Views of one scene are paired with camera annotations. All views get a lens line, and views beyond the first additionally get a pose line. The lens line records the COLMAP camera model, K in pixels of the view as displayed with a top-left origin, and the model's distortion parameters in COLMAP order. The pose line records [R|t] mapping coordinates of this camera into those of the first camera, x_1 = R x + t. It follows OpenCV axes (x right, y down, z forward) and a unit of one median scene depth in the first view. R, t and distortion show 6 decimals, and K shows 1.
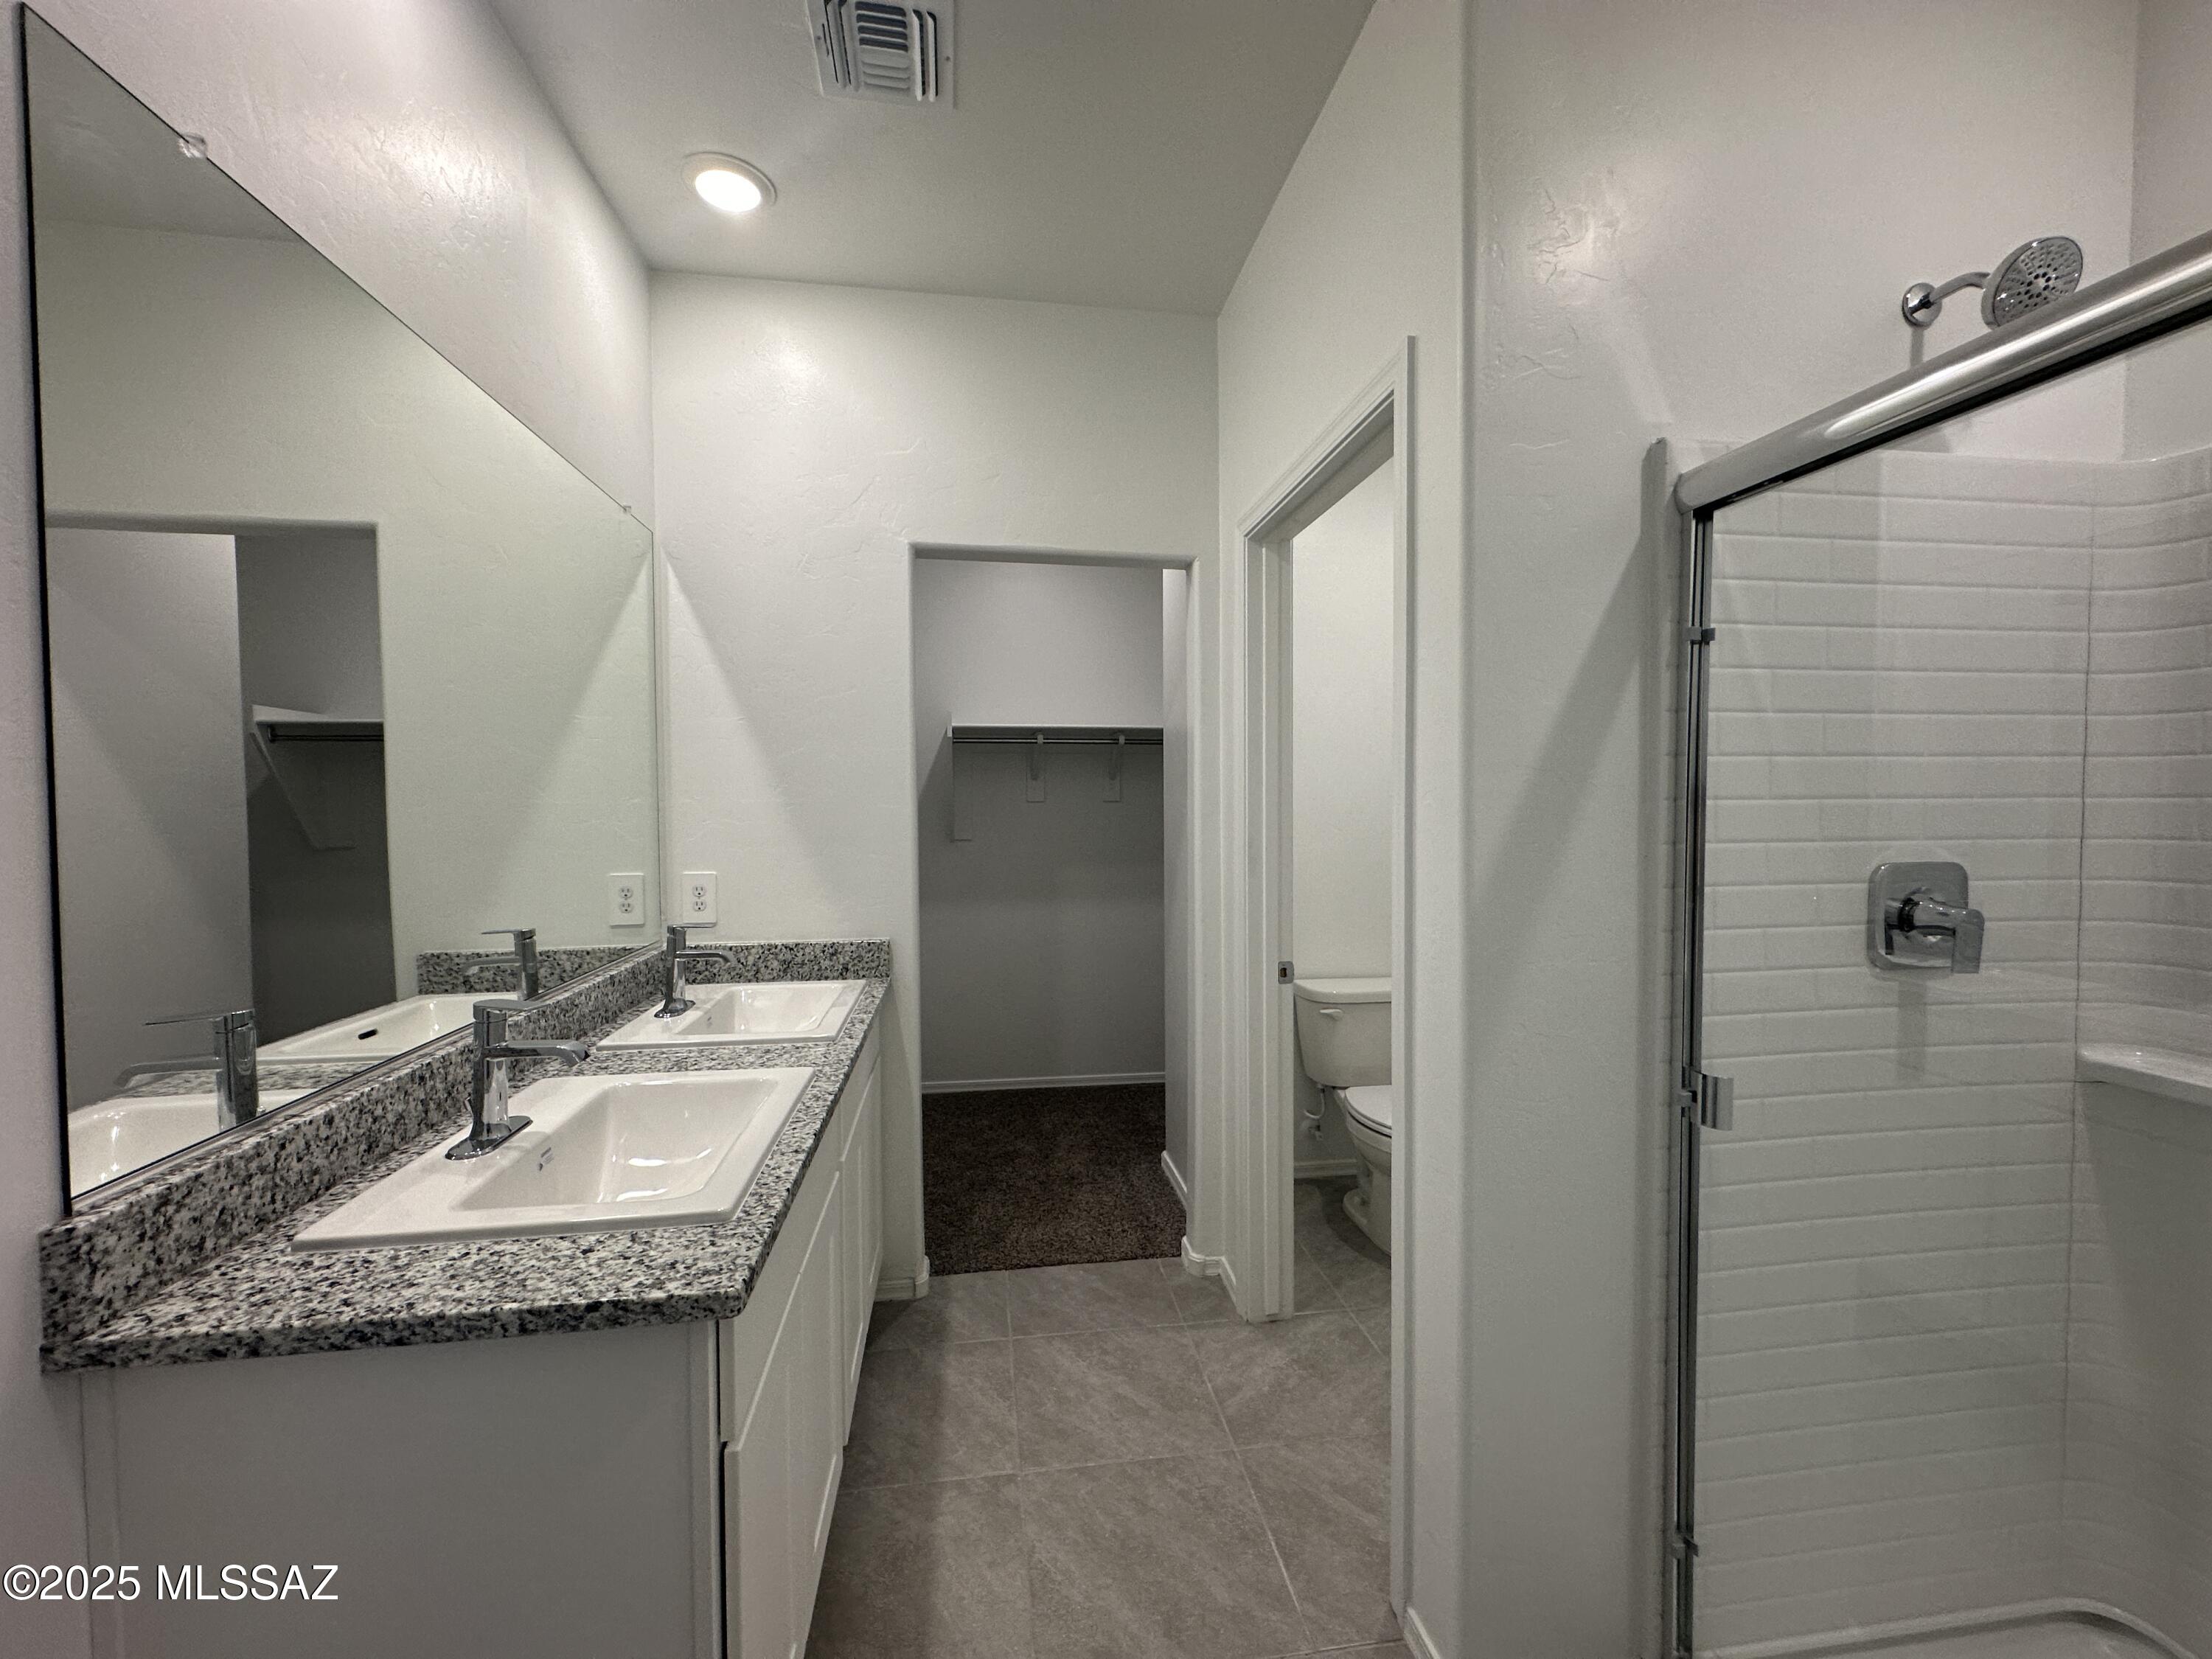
lens RADIAL K [[878.6, 0, 1105.3], [0, 878.6, 827.7], [0, 0, 1]] dist [-0.002200, -0.000040]
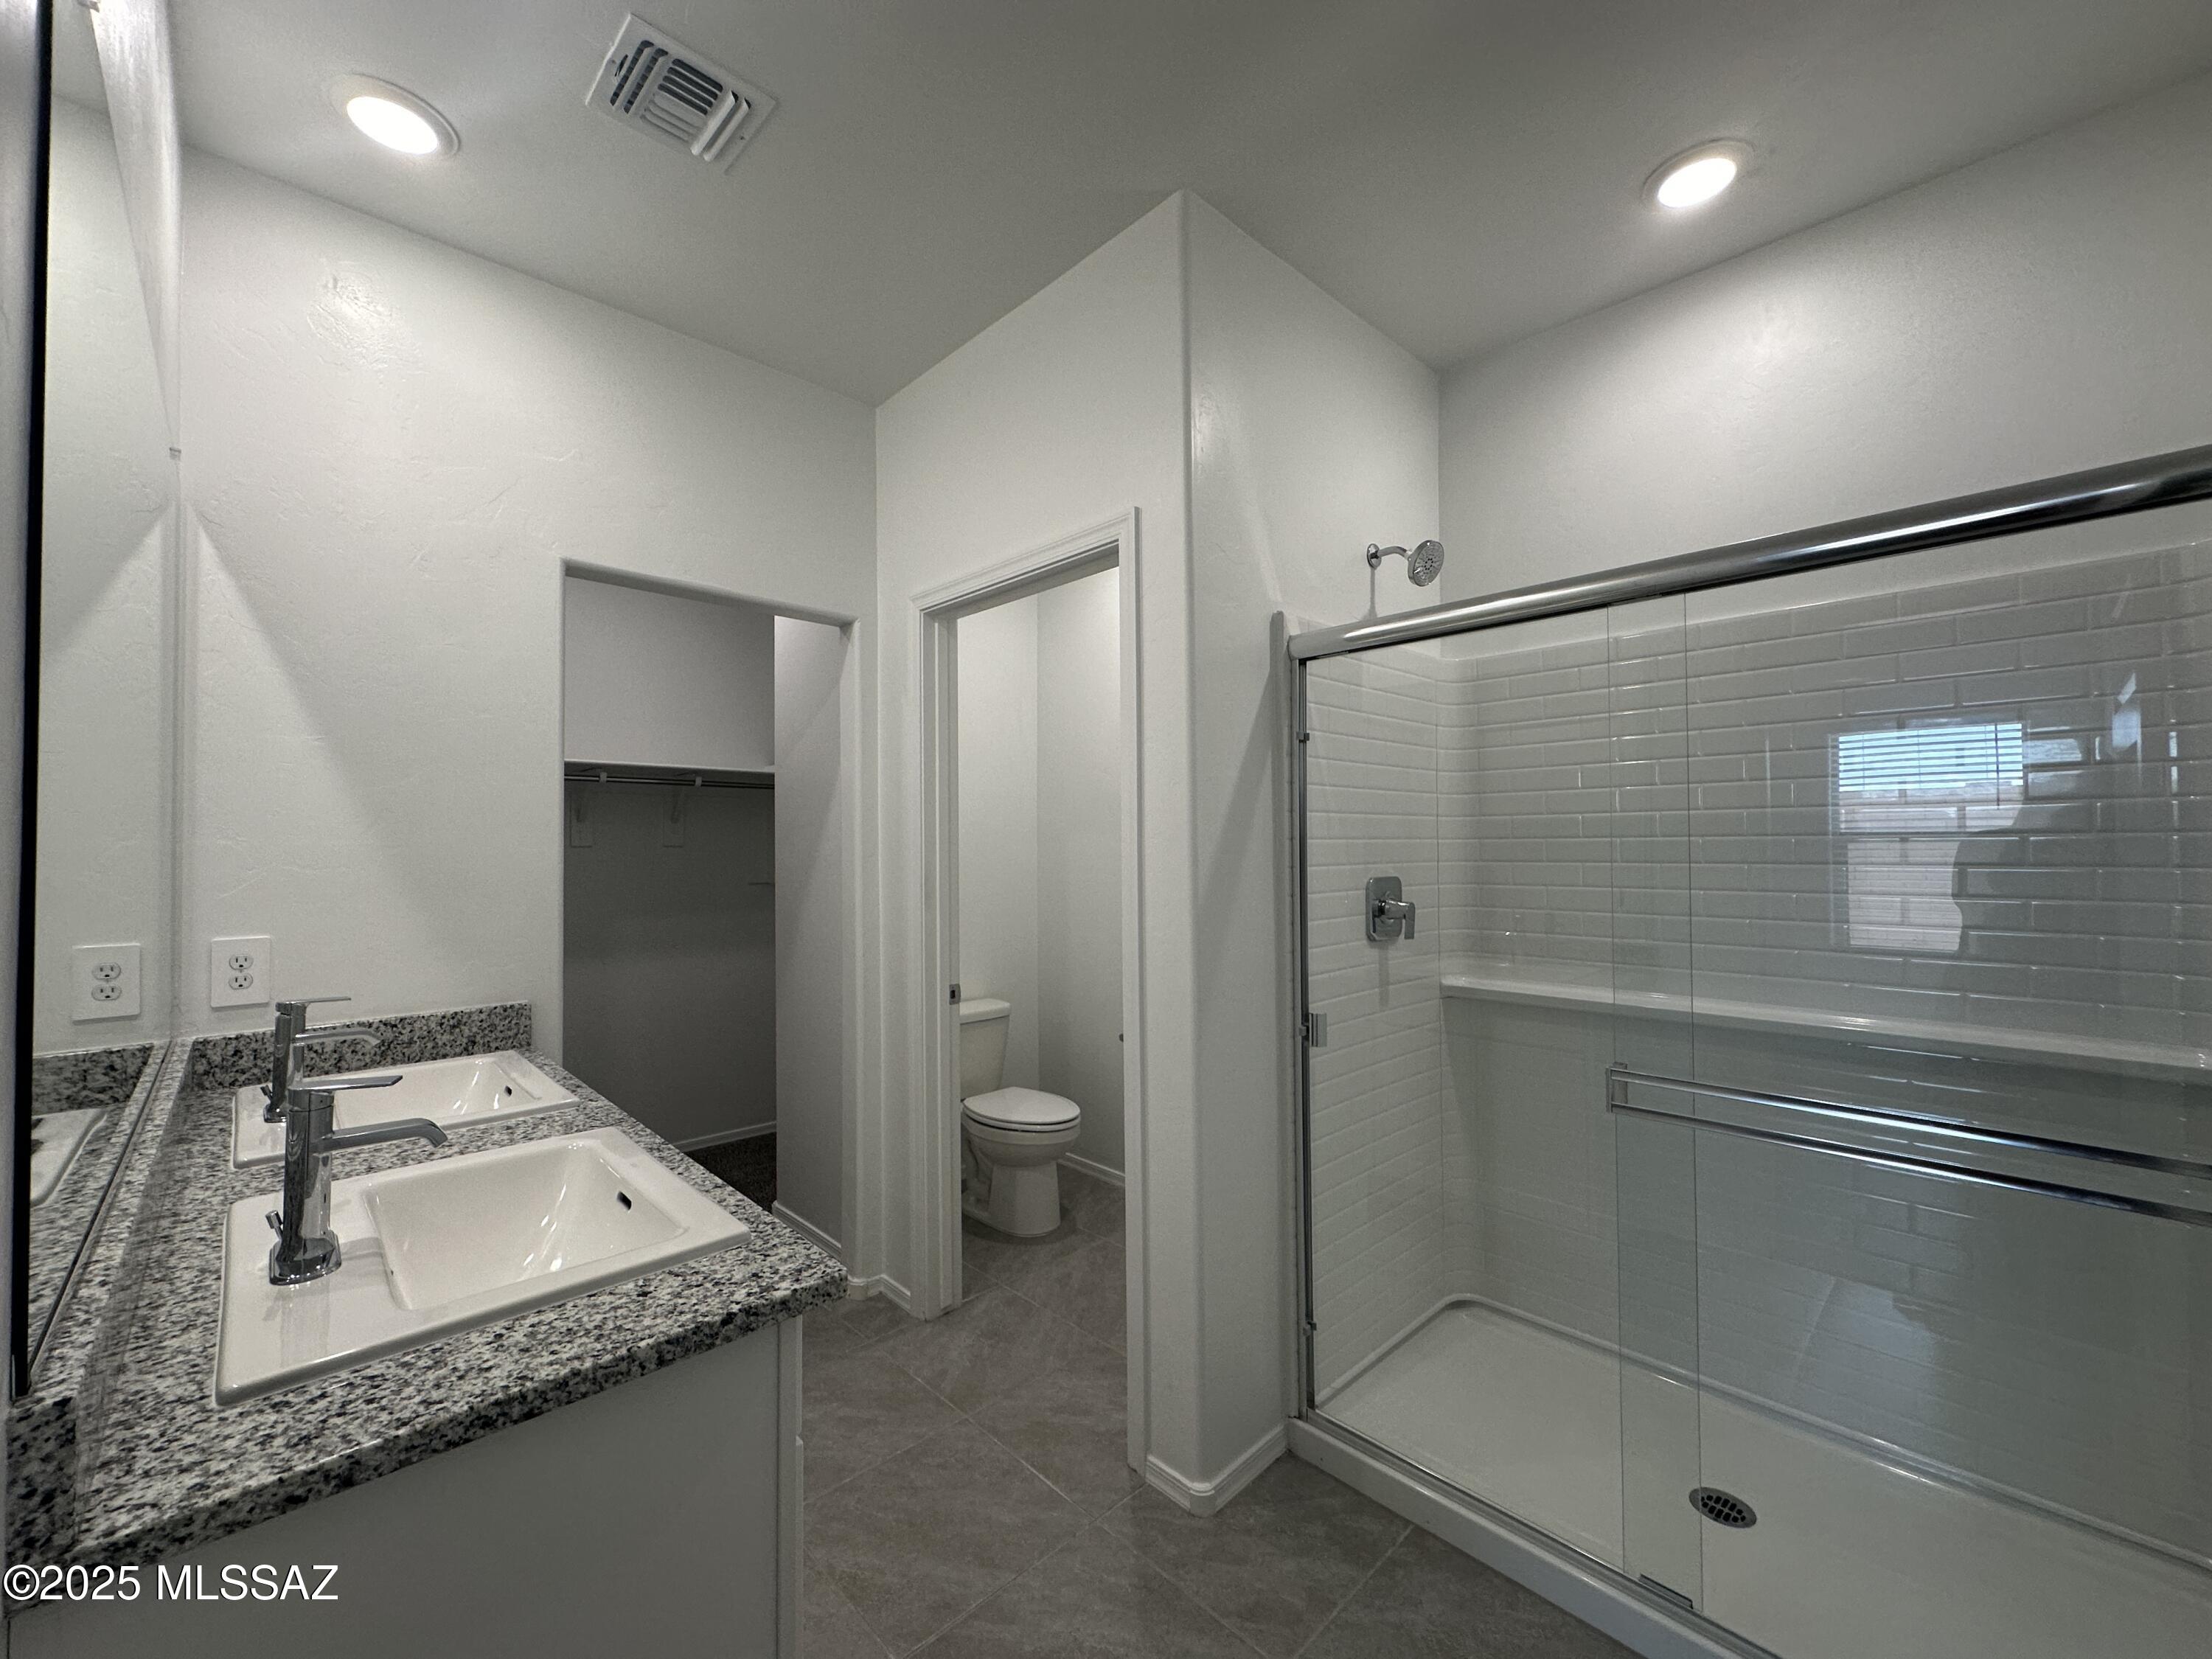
lens RADIAL K [[878.6, 0, 1105.3], [0, 878.6, 827.7], [0, 0, 1]] dist [-0.002200, -0.000040]
pose [[0.815412, 0.010406, 0.578788, -0.528751], [0.021124, 0.998638, -0.047716, 0.014885], [-0.578496, 0.051134, 0.814081, -0.085864]]
